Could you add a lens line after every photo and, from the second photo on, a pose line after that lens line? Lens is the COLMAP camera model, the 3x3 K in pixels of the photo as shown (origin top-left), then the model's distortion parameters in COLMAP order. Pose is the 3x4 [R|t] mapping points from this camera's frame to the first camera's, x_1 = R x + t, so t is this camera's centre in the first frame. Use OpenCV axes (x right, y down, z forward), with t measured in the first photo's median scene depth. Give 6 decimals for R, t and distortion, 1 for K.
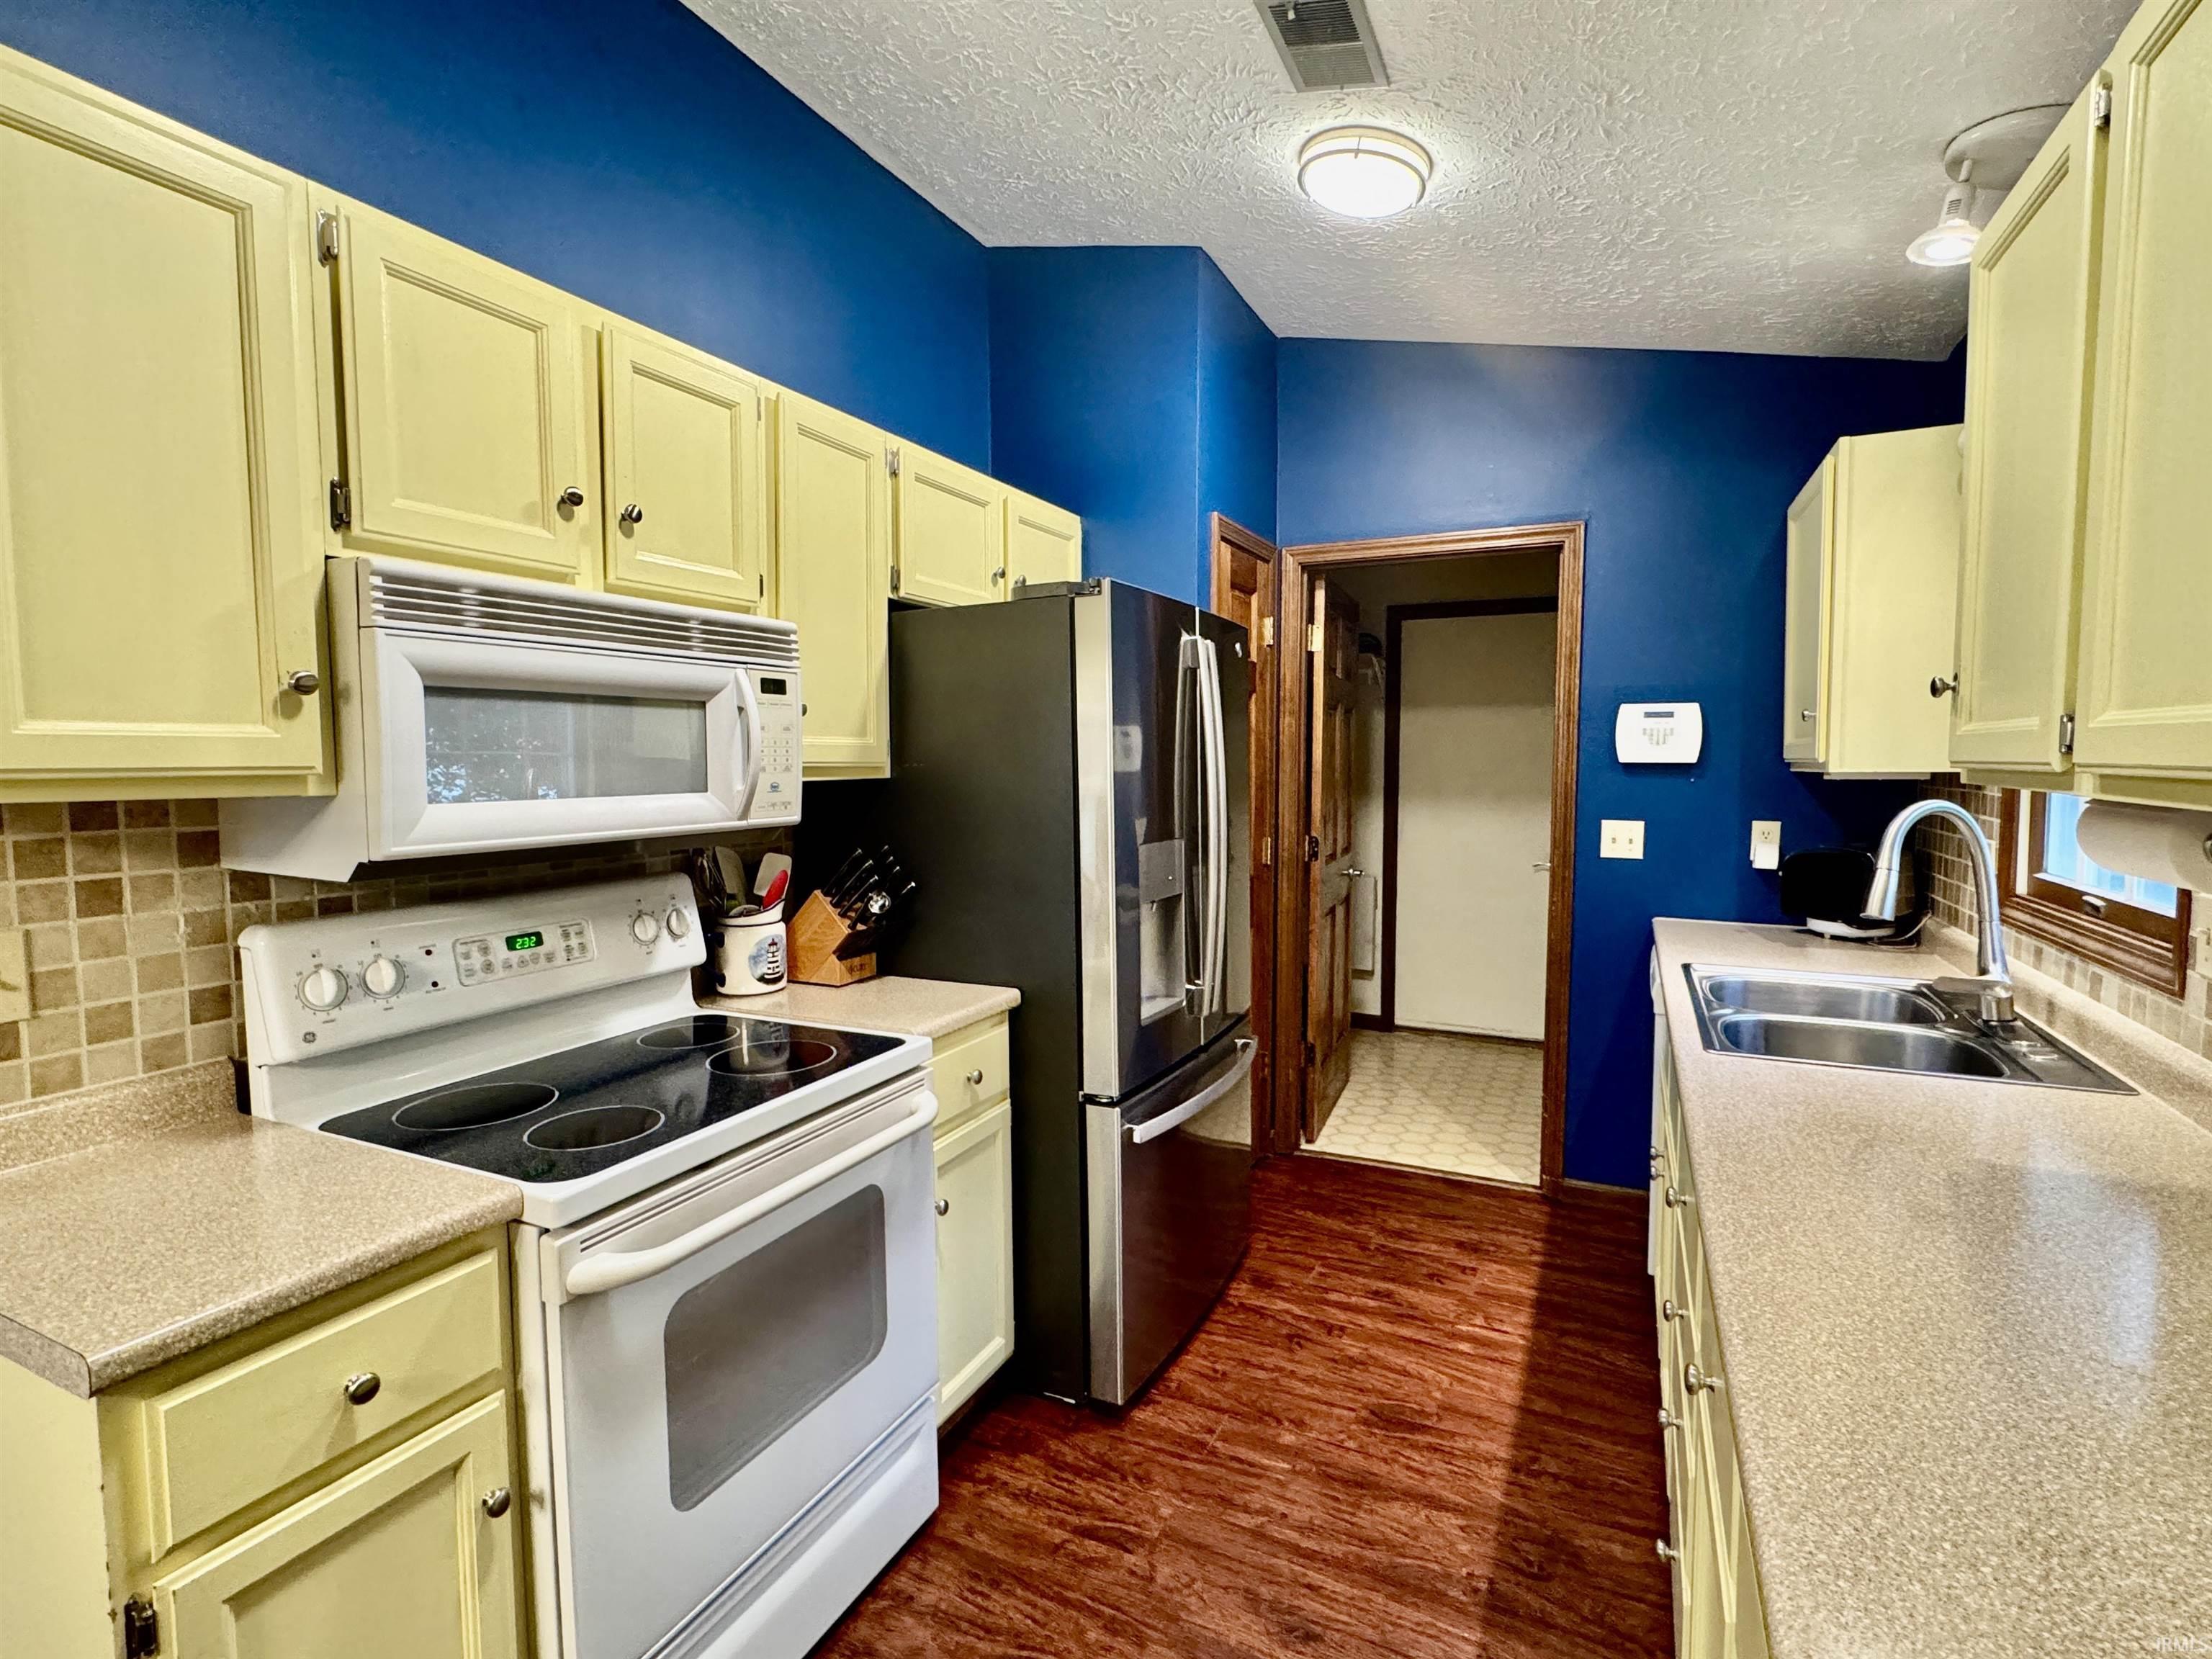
lens RADIAL K [[1051.1, 0, 1108.1], [0, 1051.1, 823.3], [0, 0, 1]] dist [-0.000469, -0.000112]
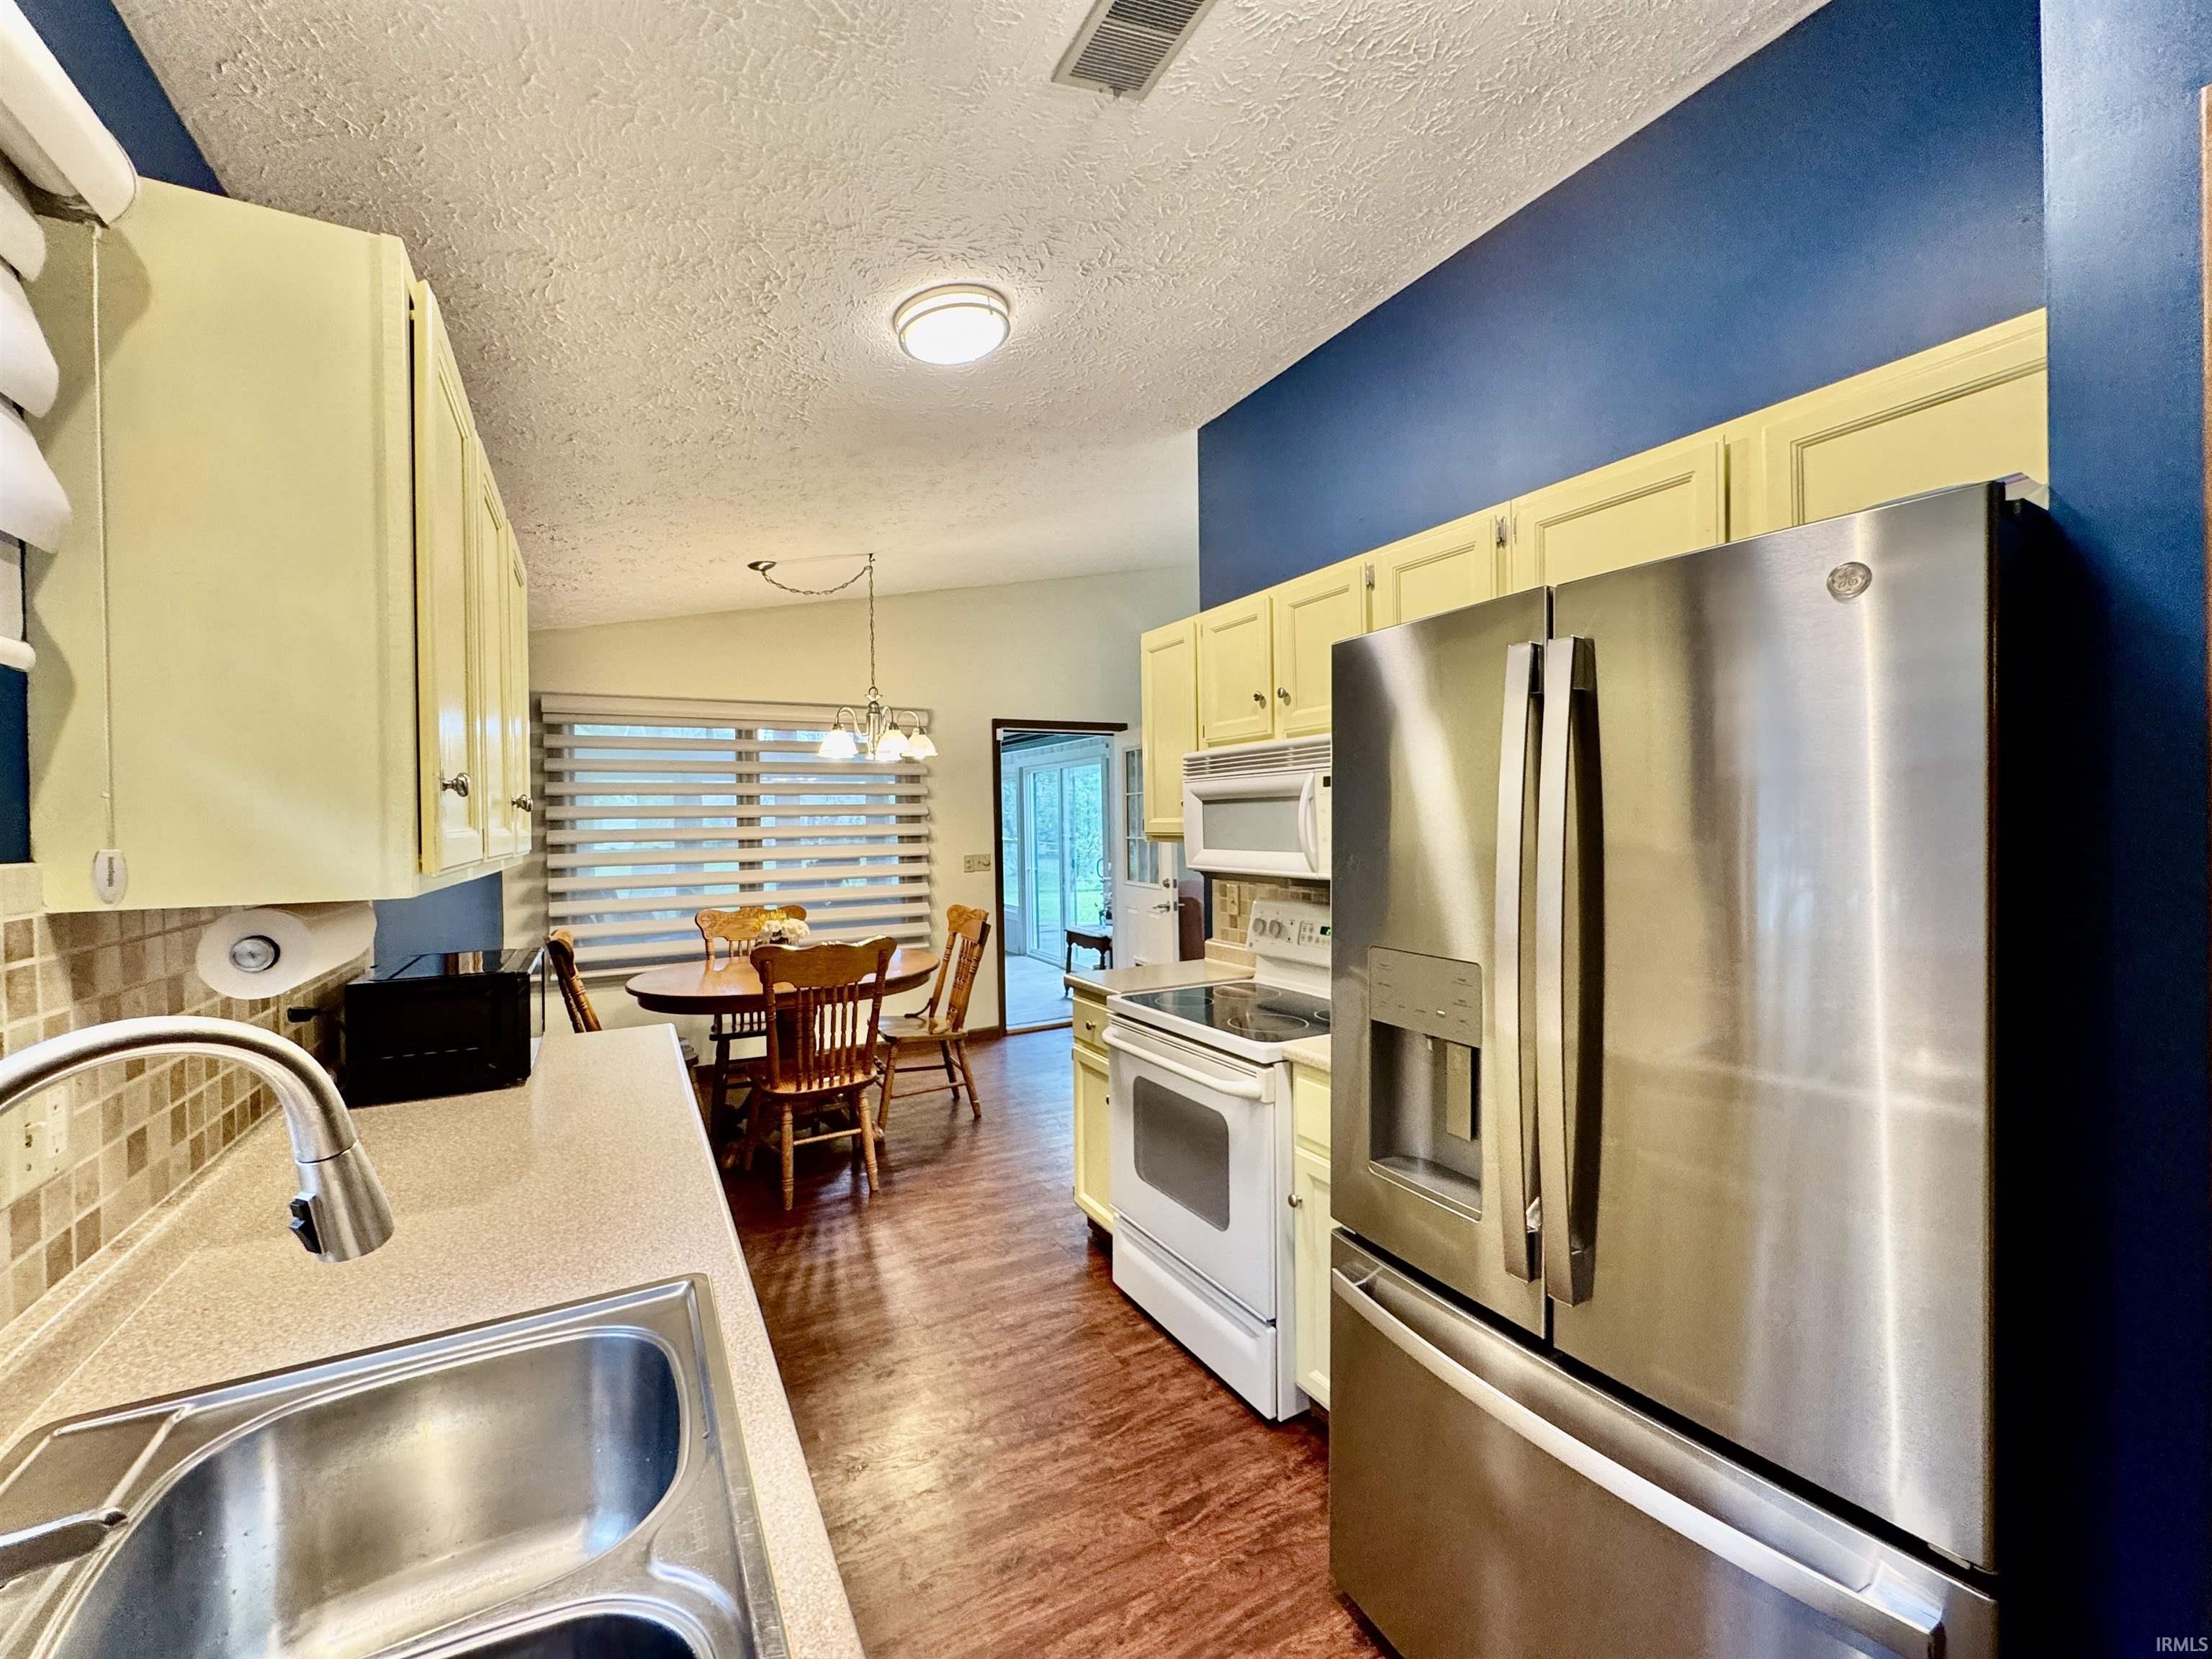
lens RADIAL K [[898.9, 0, 1107.3], [0, 898.9, 832.9], [0, 0, 1]] dist [-0.000181, 0.000162]
pose [[-0.577196, 0.025457, -0.816209, 0.852824], [-0.031113, 0.998103, 0.053132, -0.117106], [0.816013, 0.056062, -0.575309, 1.477294]]
